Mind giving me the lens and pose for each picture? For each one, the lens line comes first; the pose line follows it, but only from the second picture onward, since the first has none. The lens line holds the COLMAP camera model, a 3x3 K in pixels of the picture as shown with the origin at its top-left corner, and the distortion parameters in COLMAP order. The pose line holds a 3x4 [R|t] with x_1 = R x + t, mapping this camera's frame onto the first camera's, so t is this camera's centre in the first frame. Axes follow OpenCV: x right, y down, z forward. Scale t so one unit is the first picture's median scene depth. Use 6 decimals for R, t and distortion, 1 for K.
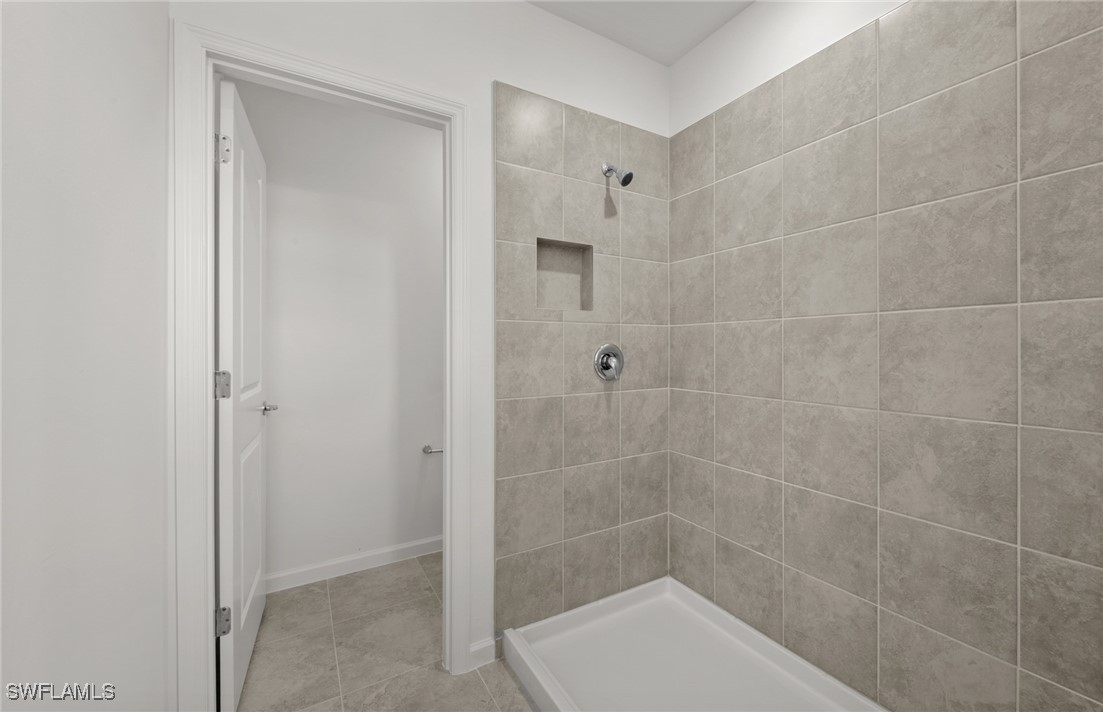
lens RADIAL K [[410.6, 0, 555.5], [0, 410.6, 347.4], [0, 0, 1]] dist [0.001465, -0.004262]
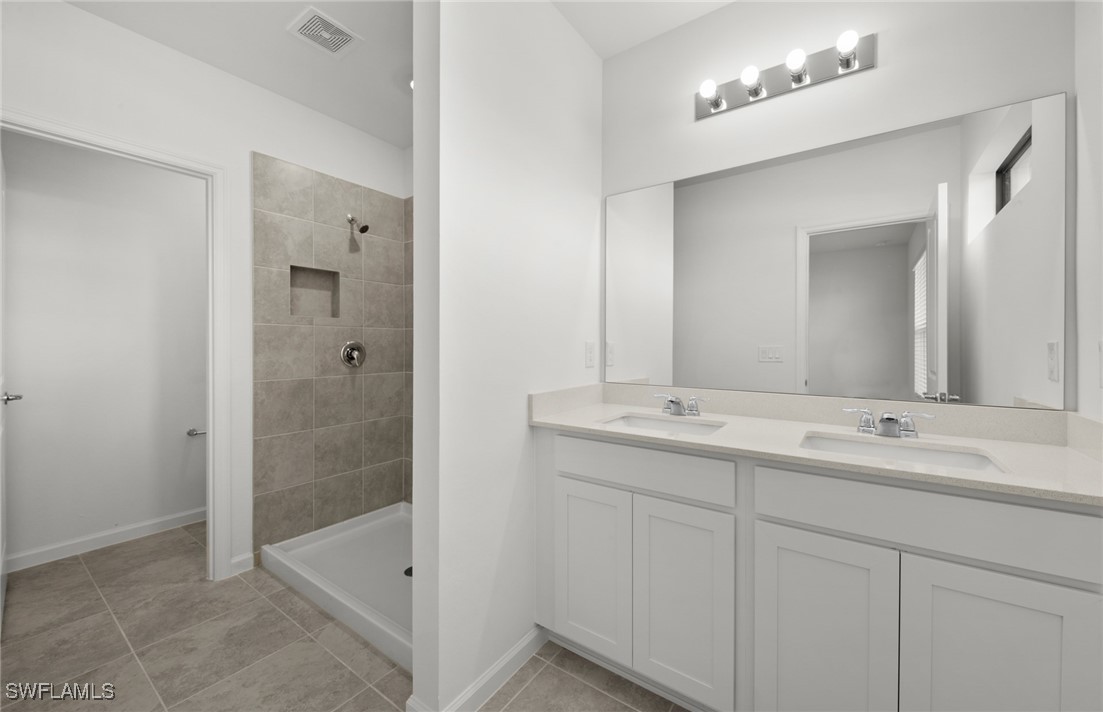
lens RADIAL K [[410.6, 0, 555.5], [0, 410.6, 347.4], [0, 0, 1]] dist [0.001465, -0.004262]
pose [[0.913696, -0.000189, 0.406399, 0.196251], [-0.002714, 0.999975, 0.006565, 0.001288], [-0.406390, -0.007102, 0.913672, -0.599420]]
